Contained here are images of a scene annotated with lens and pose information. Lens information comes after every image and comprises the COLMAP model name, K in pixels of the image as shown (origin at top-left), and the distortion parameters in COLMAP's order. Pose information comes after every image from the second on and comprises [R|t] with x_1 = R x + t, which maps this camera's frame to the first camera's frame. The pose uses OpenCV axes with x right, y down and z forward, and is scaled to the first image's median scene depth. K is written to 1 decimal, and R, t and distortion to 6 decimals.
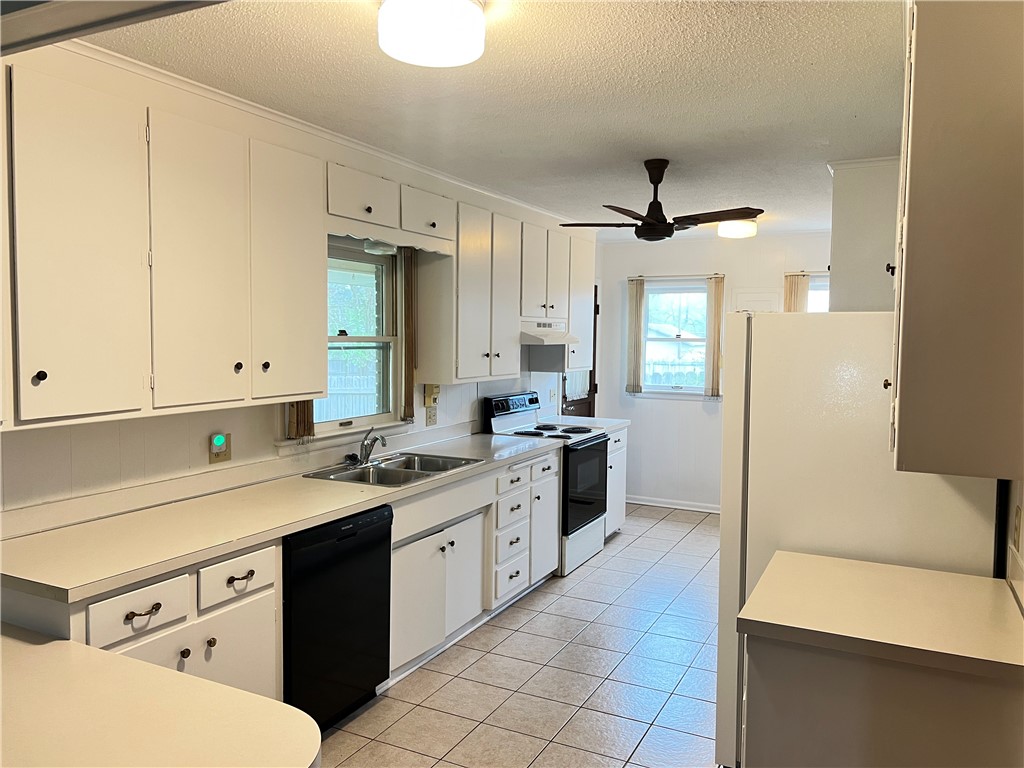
lens RADIAL K [[762.9, 0, 503.8], [0, 762.9, 379.2], [0, 0, 1]] dist [0.040530, -0.042386]
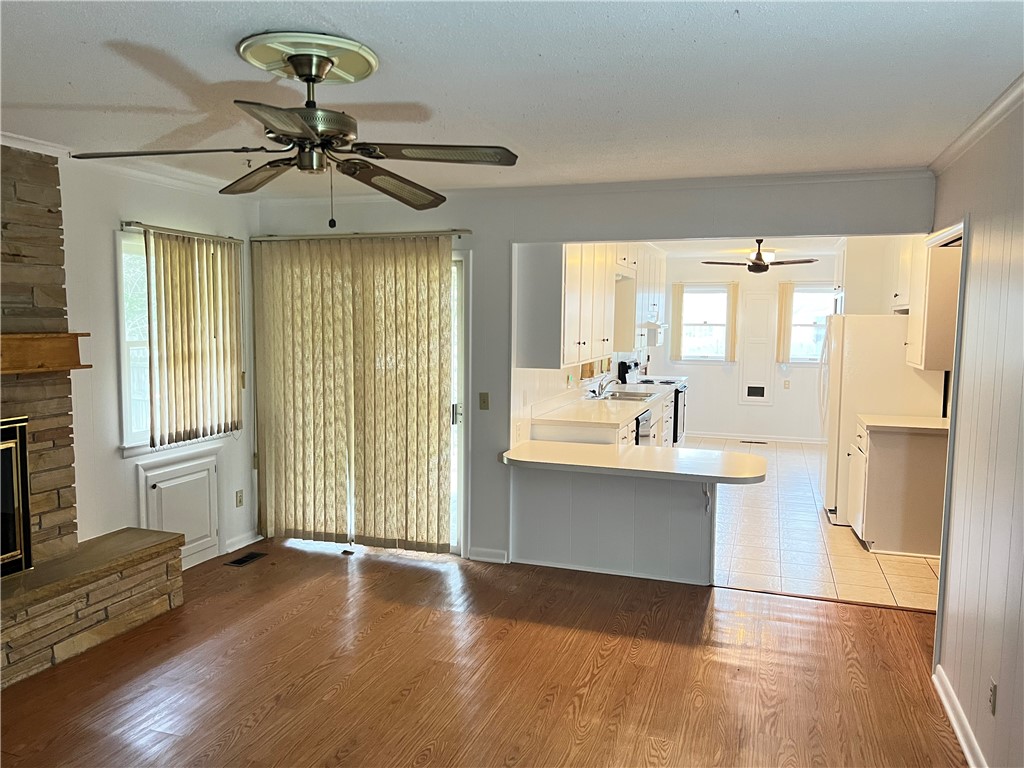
lens RADIAL K [[762.9, 0, 512.6], [0, 762.9, 389.4], [0, 0, 1]] dist [0.040530, -0.042386]
pose [[0.990268, -0.011801, 0.138674, -0.605111], [0.006575, 0.999253, 0.038082, 0.027364], [-0.139020, -0.036799, 0.989606, -0.726012]]
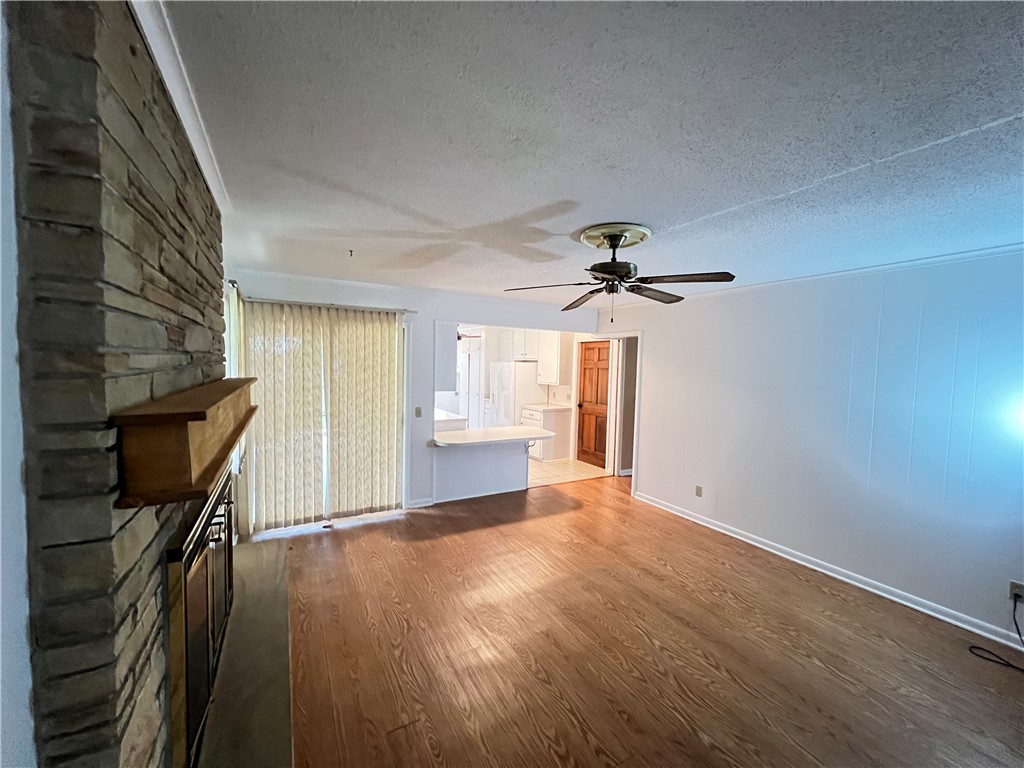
lens RADIAL K [[406.5, 0, 510.1], [0, 406.5, 387.3], [0, 0, 1]] dist [-0.002425, 0.000051]
pose [[0.560367, -0.042462, 0.827155, -1.236482], [0.032756, 0.999040, 0.029095, 0.001292], [-0.827596, 0.010791, 0.561220, -0.342764]]
